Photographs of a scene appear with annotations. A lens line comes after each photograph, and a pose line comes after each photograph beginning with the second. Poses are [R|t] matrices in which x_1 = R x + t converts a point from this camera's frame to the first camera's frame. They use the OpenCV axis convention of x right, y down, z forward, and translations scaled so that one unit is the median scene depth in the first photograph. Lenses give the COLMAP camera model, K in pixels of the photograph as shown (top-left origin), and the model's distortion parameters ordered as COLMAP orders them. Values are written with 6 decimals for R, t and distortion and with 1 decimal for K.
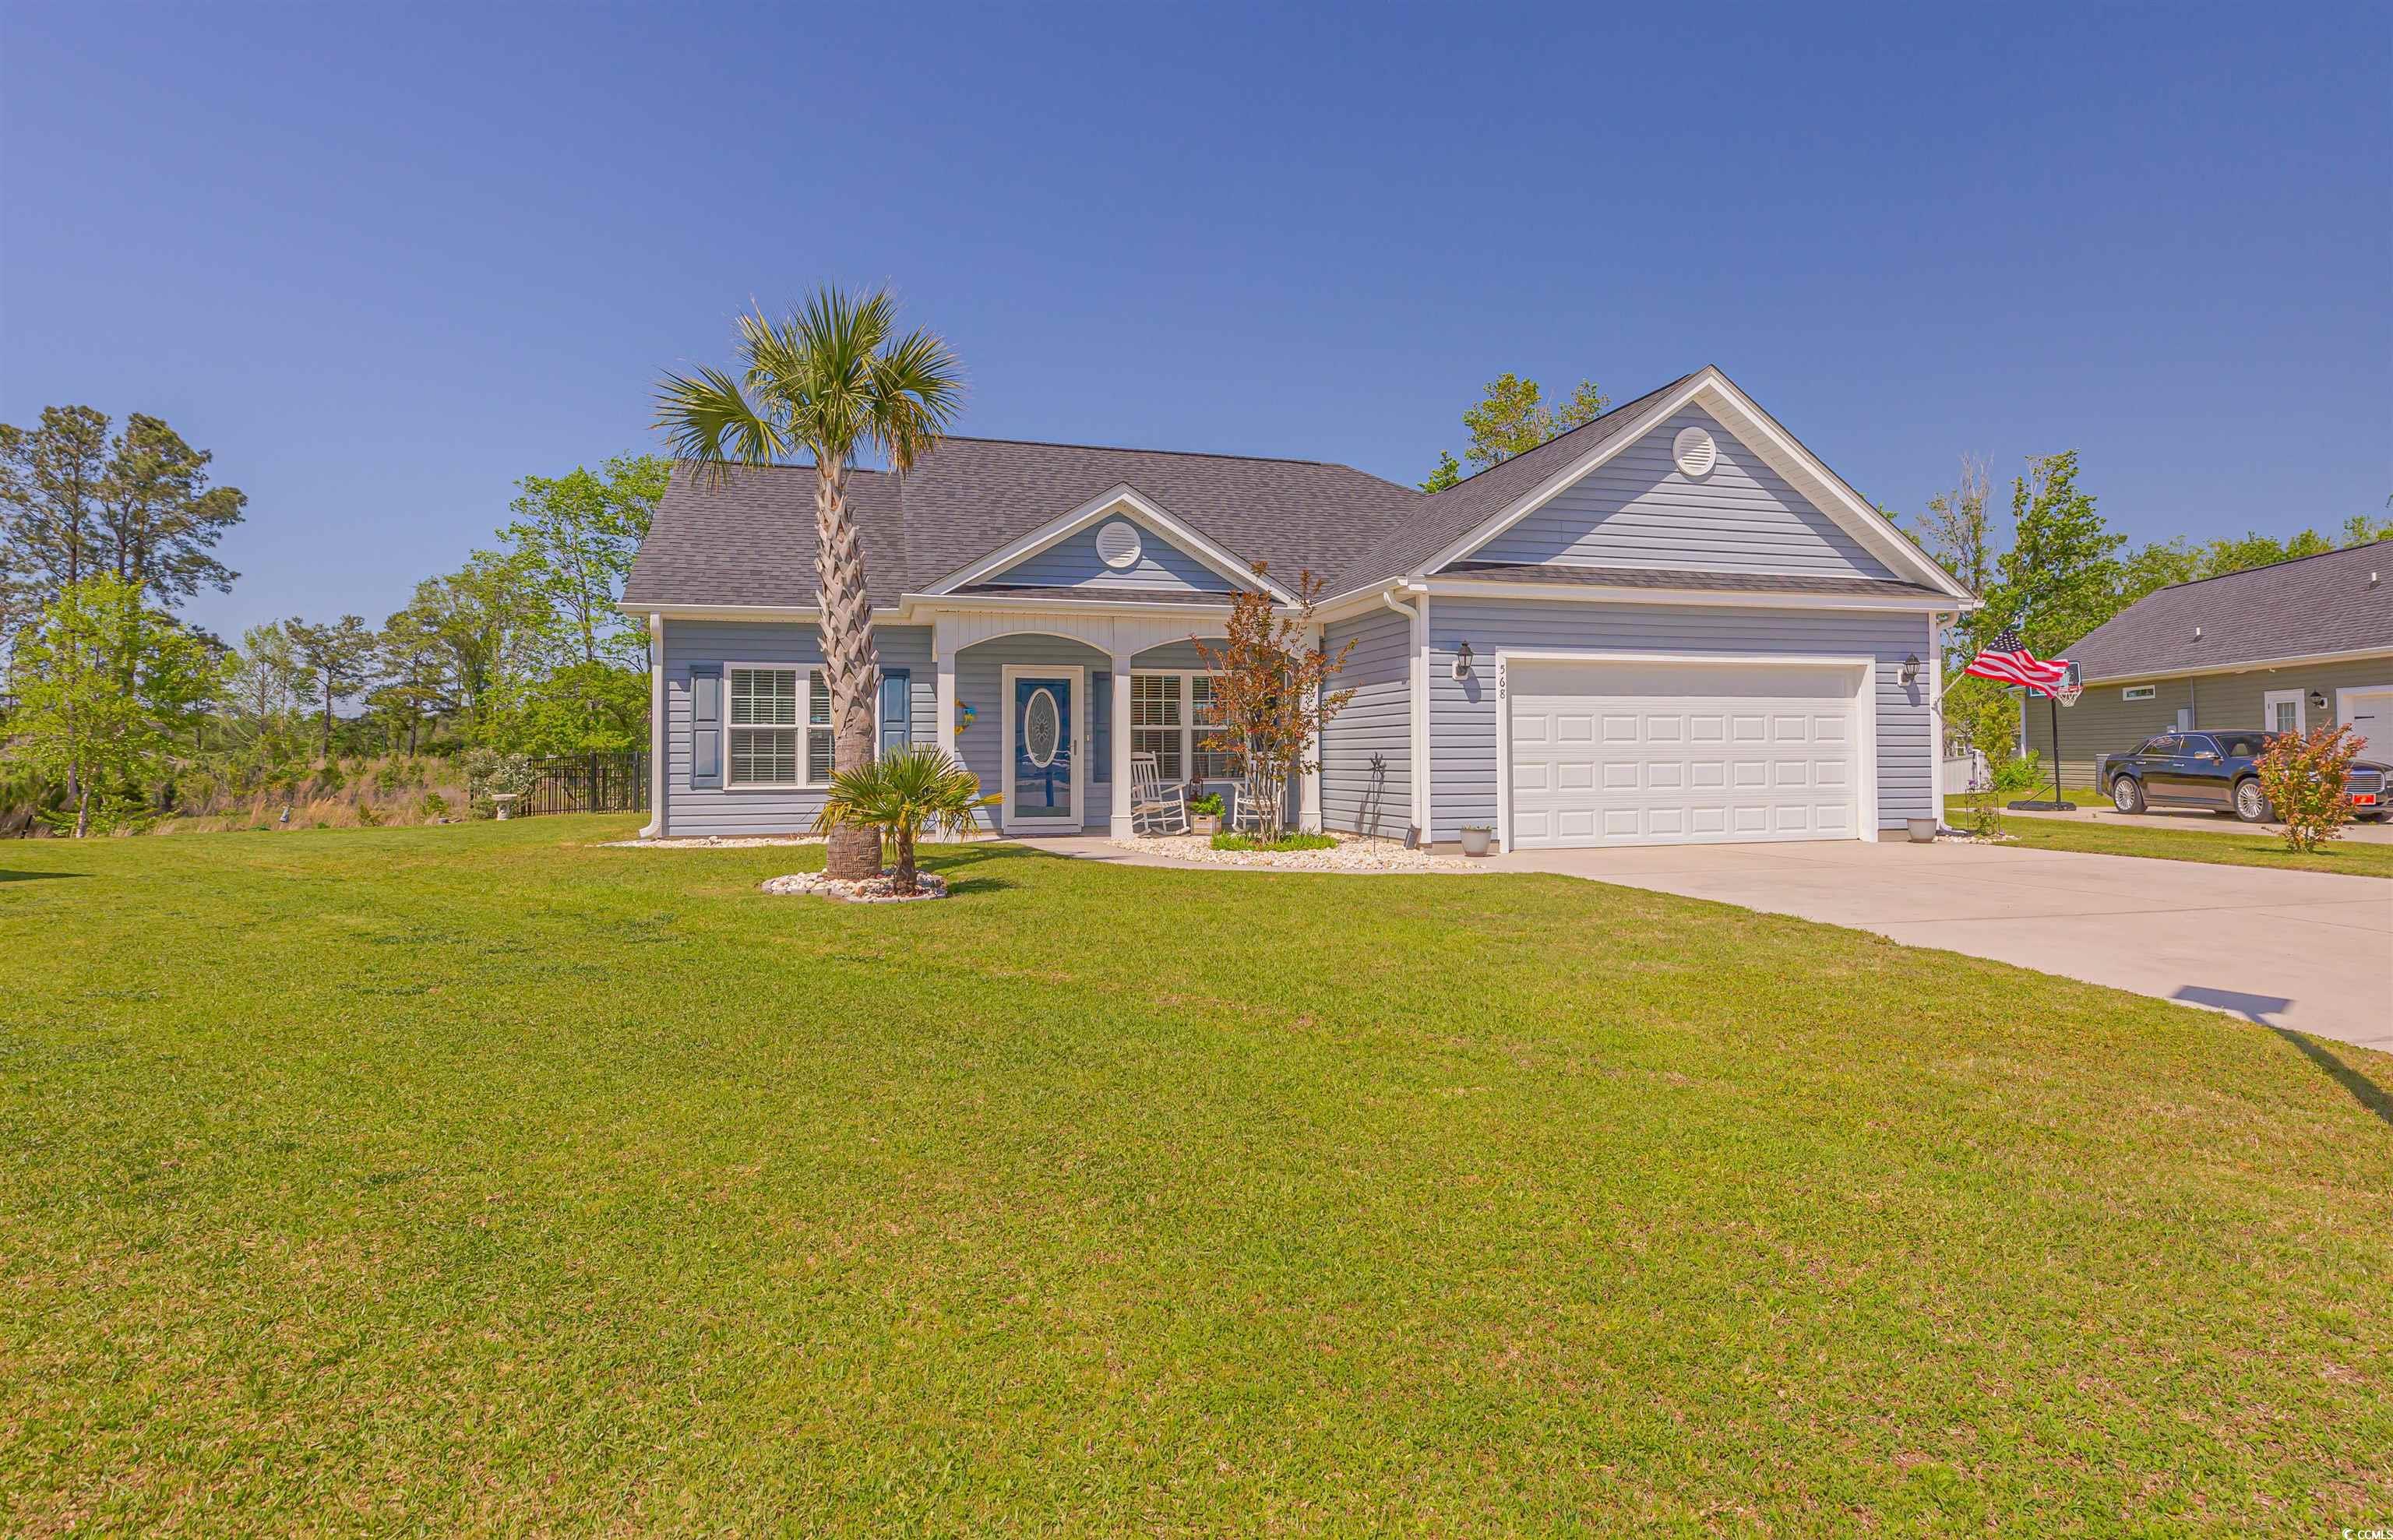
lens RADIAL K [[1168.4, 0, 1205.8], [0, 1168.4, 740.7], [0, 0, 1]] dist [-0.002786, -0.000114]
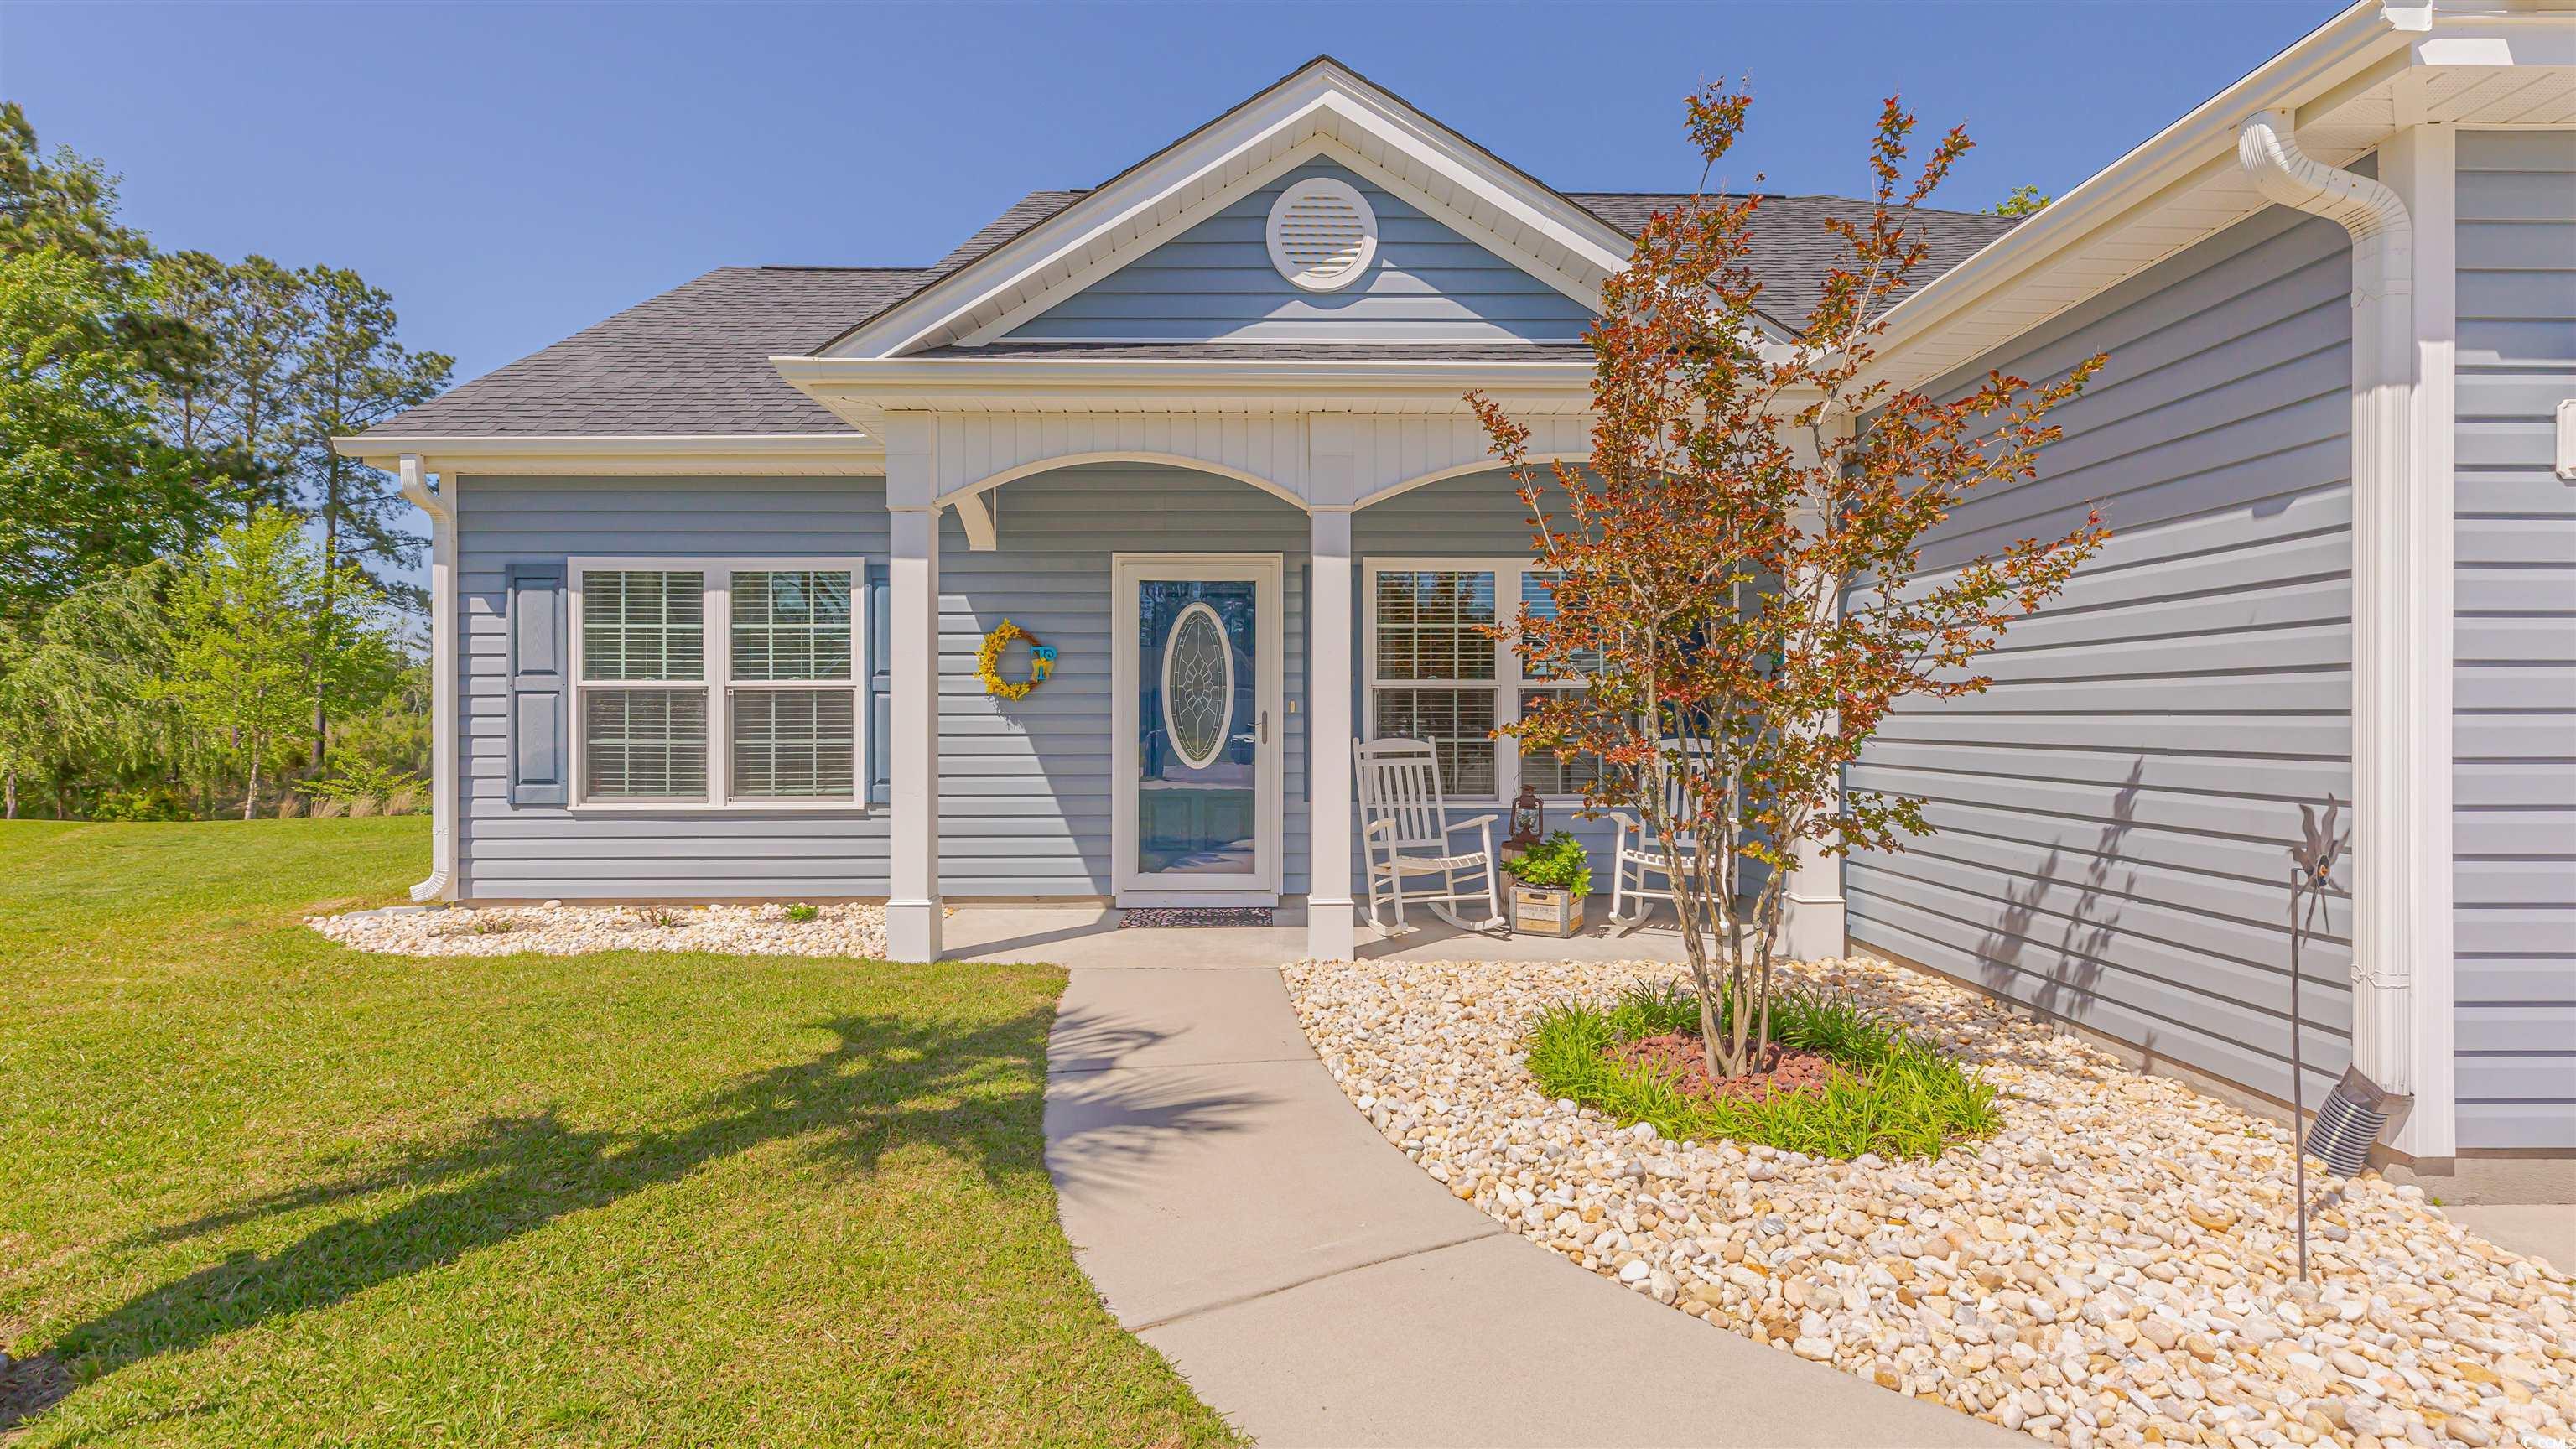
lens RADIAL K [[1178.3, 0, 1295.0], [0, 1178.3, 720.5], [0, 0, 1]] dist [0.004213, -0.000470]
pose [[0.970694, 0.003881, -0.240289, 0.015243], [0.000576, 0.999829, 0.018475, -0.005996], [0.240320, -0.018072, 0.970525, 0.586269]]
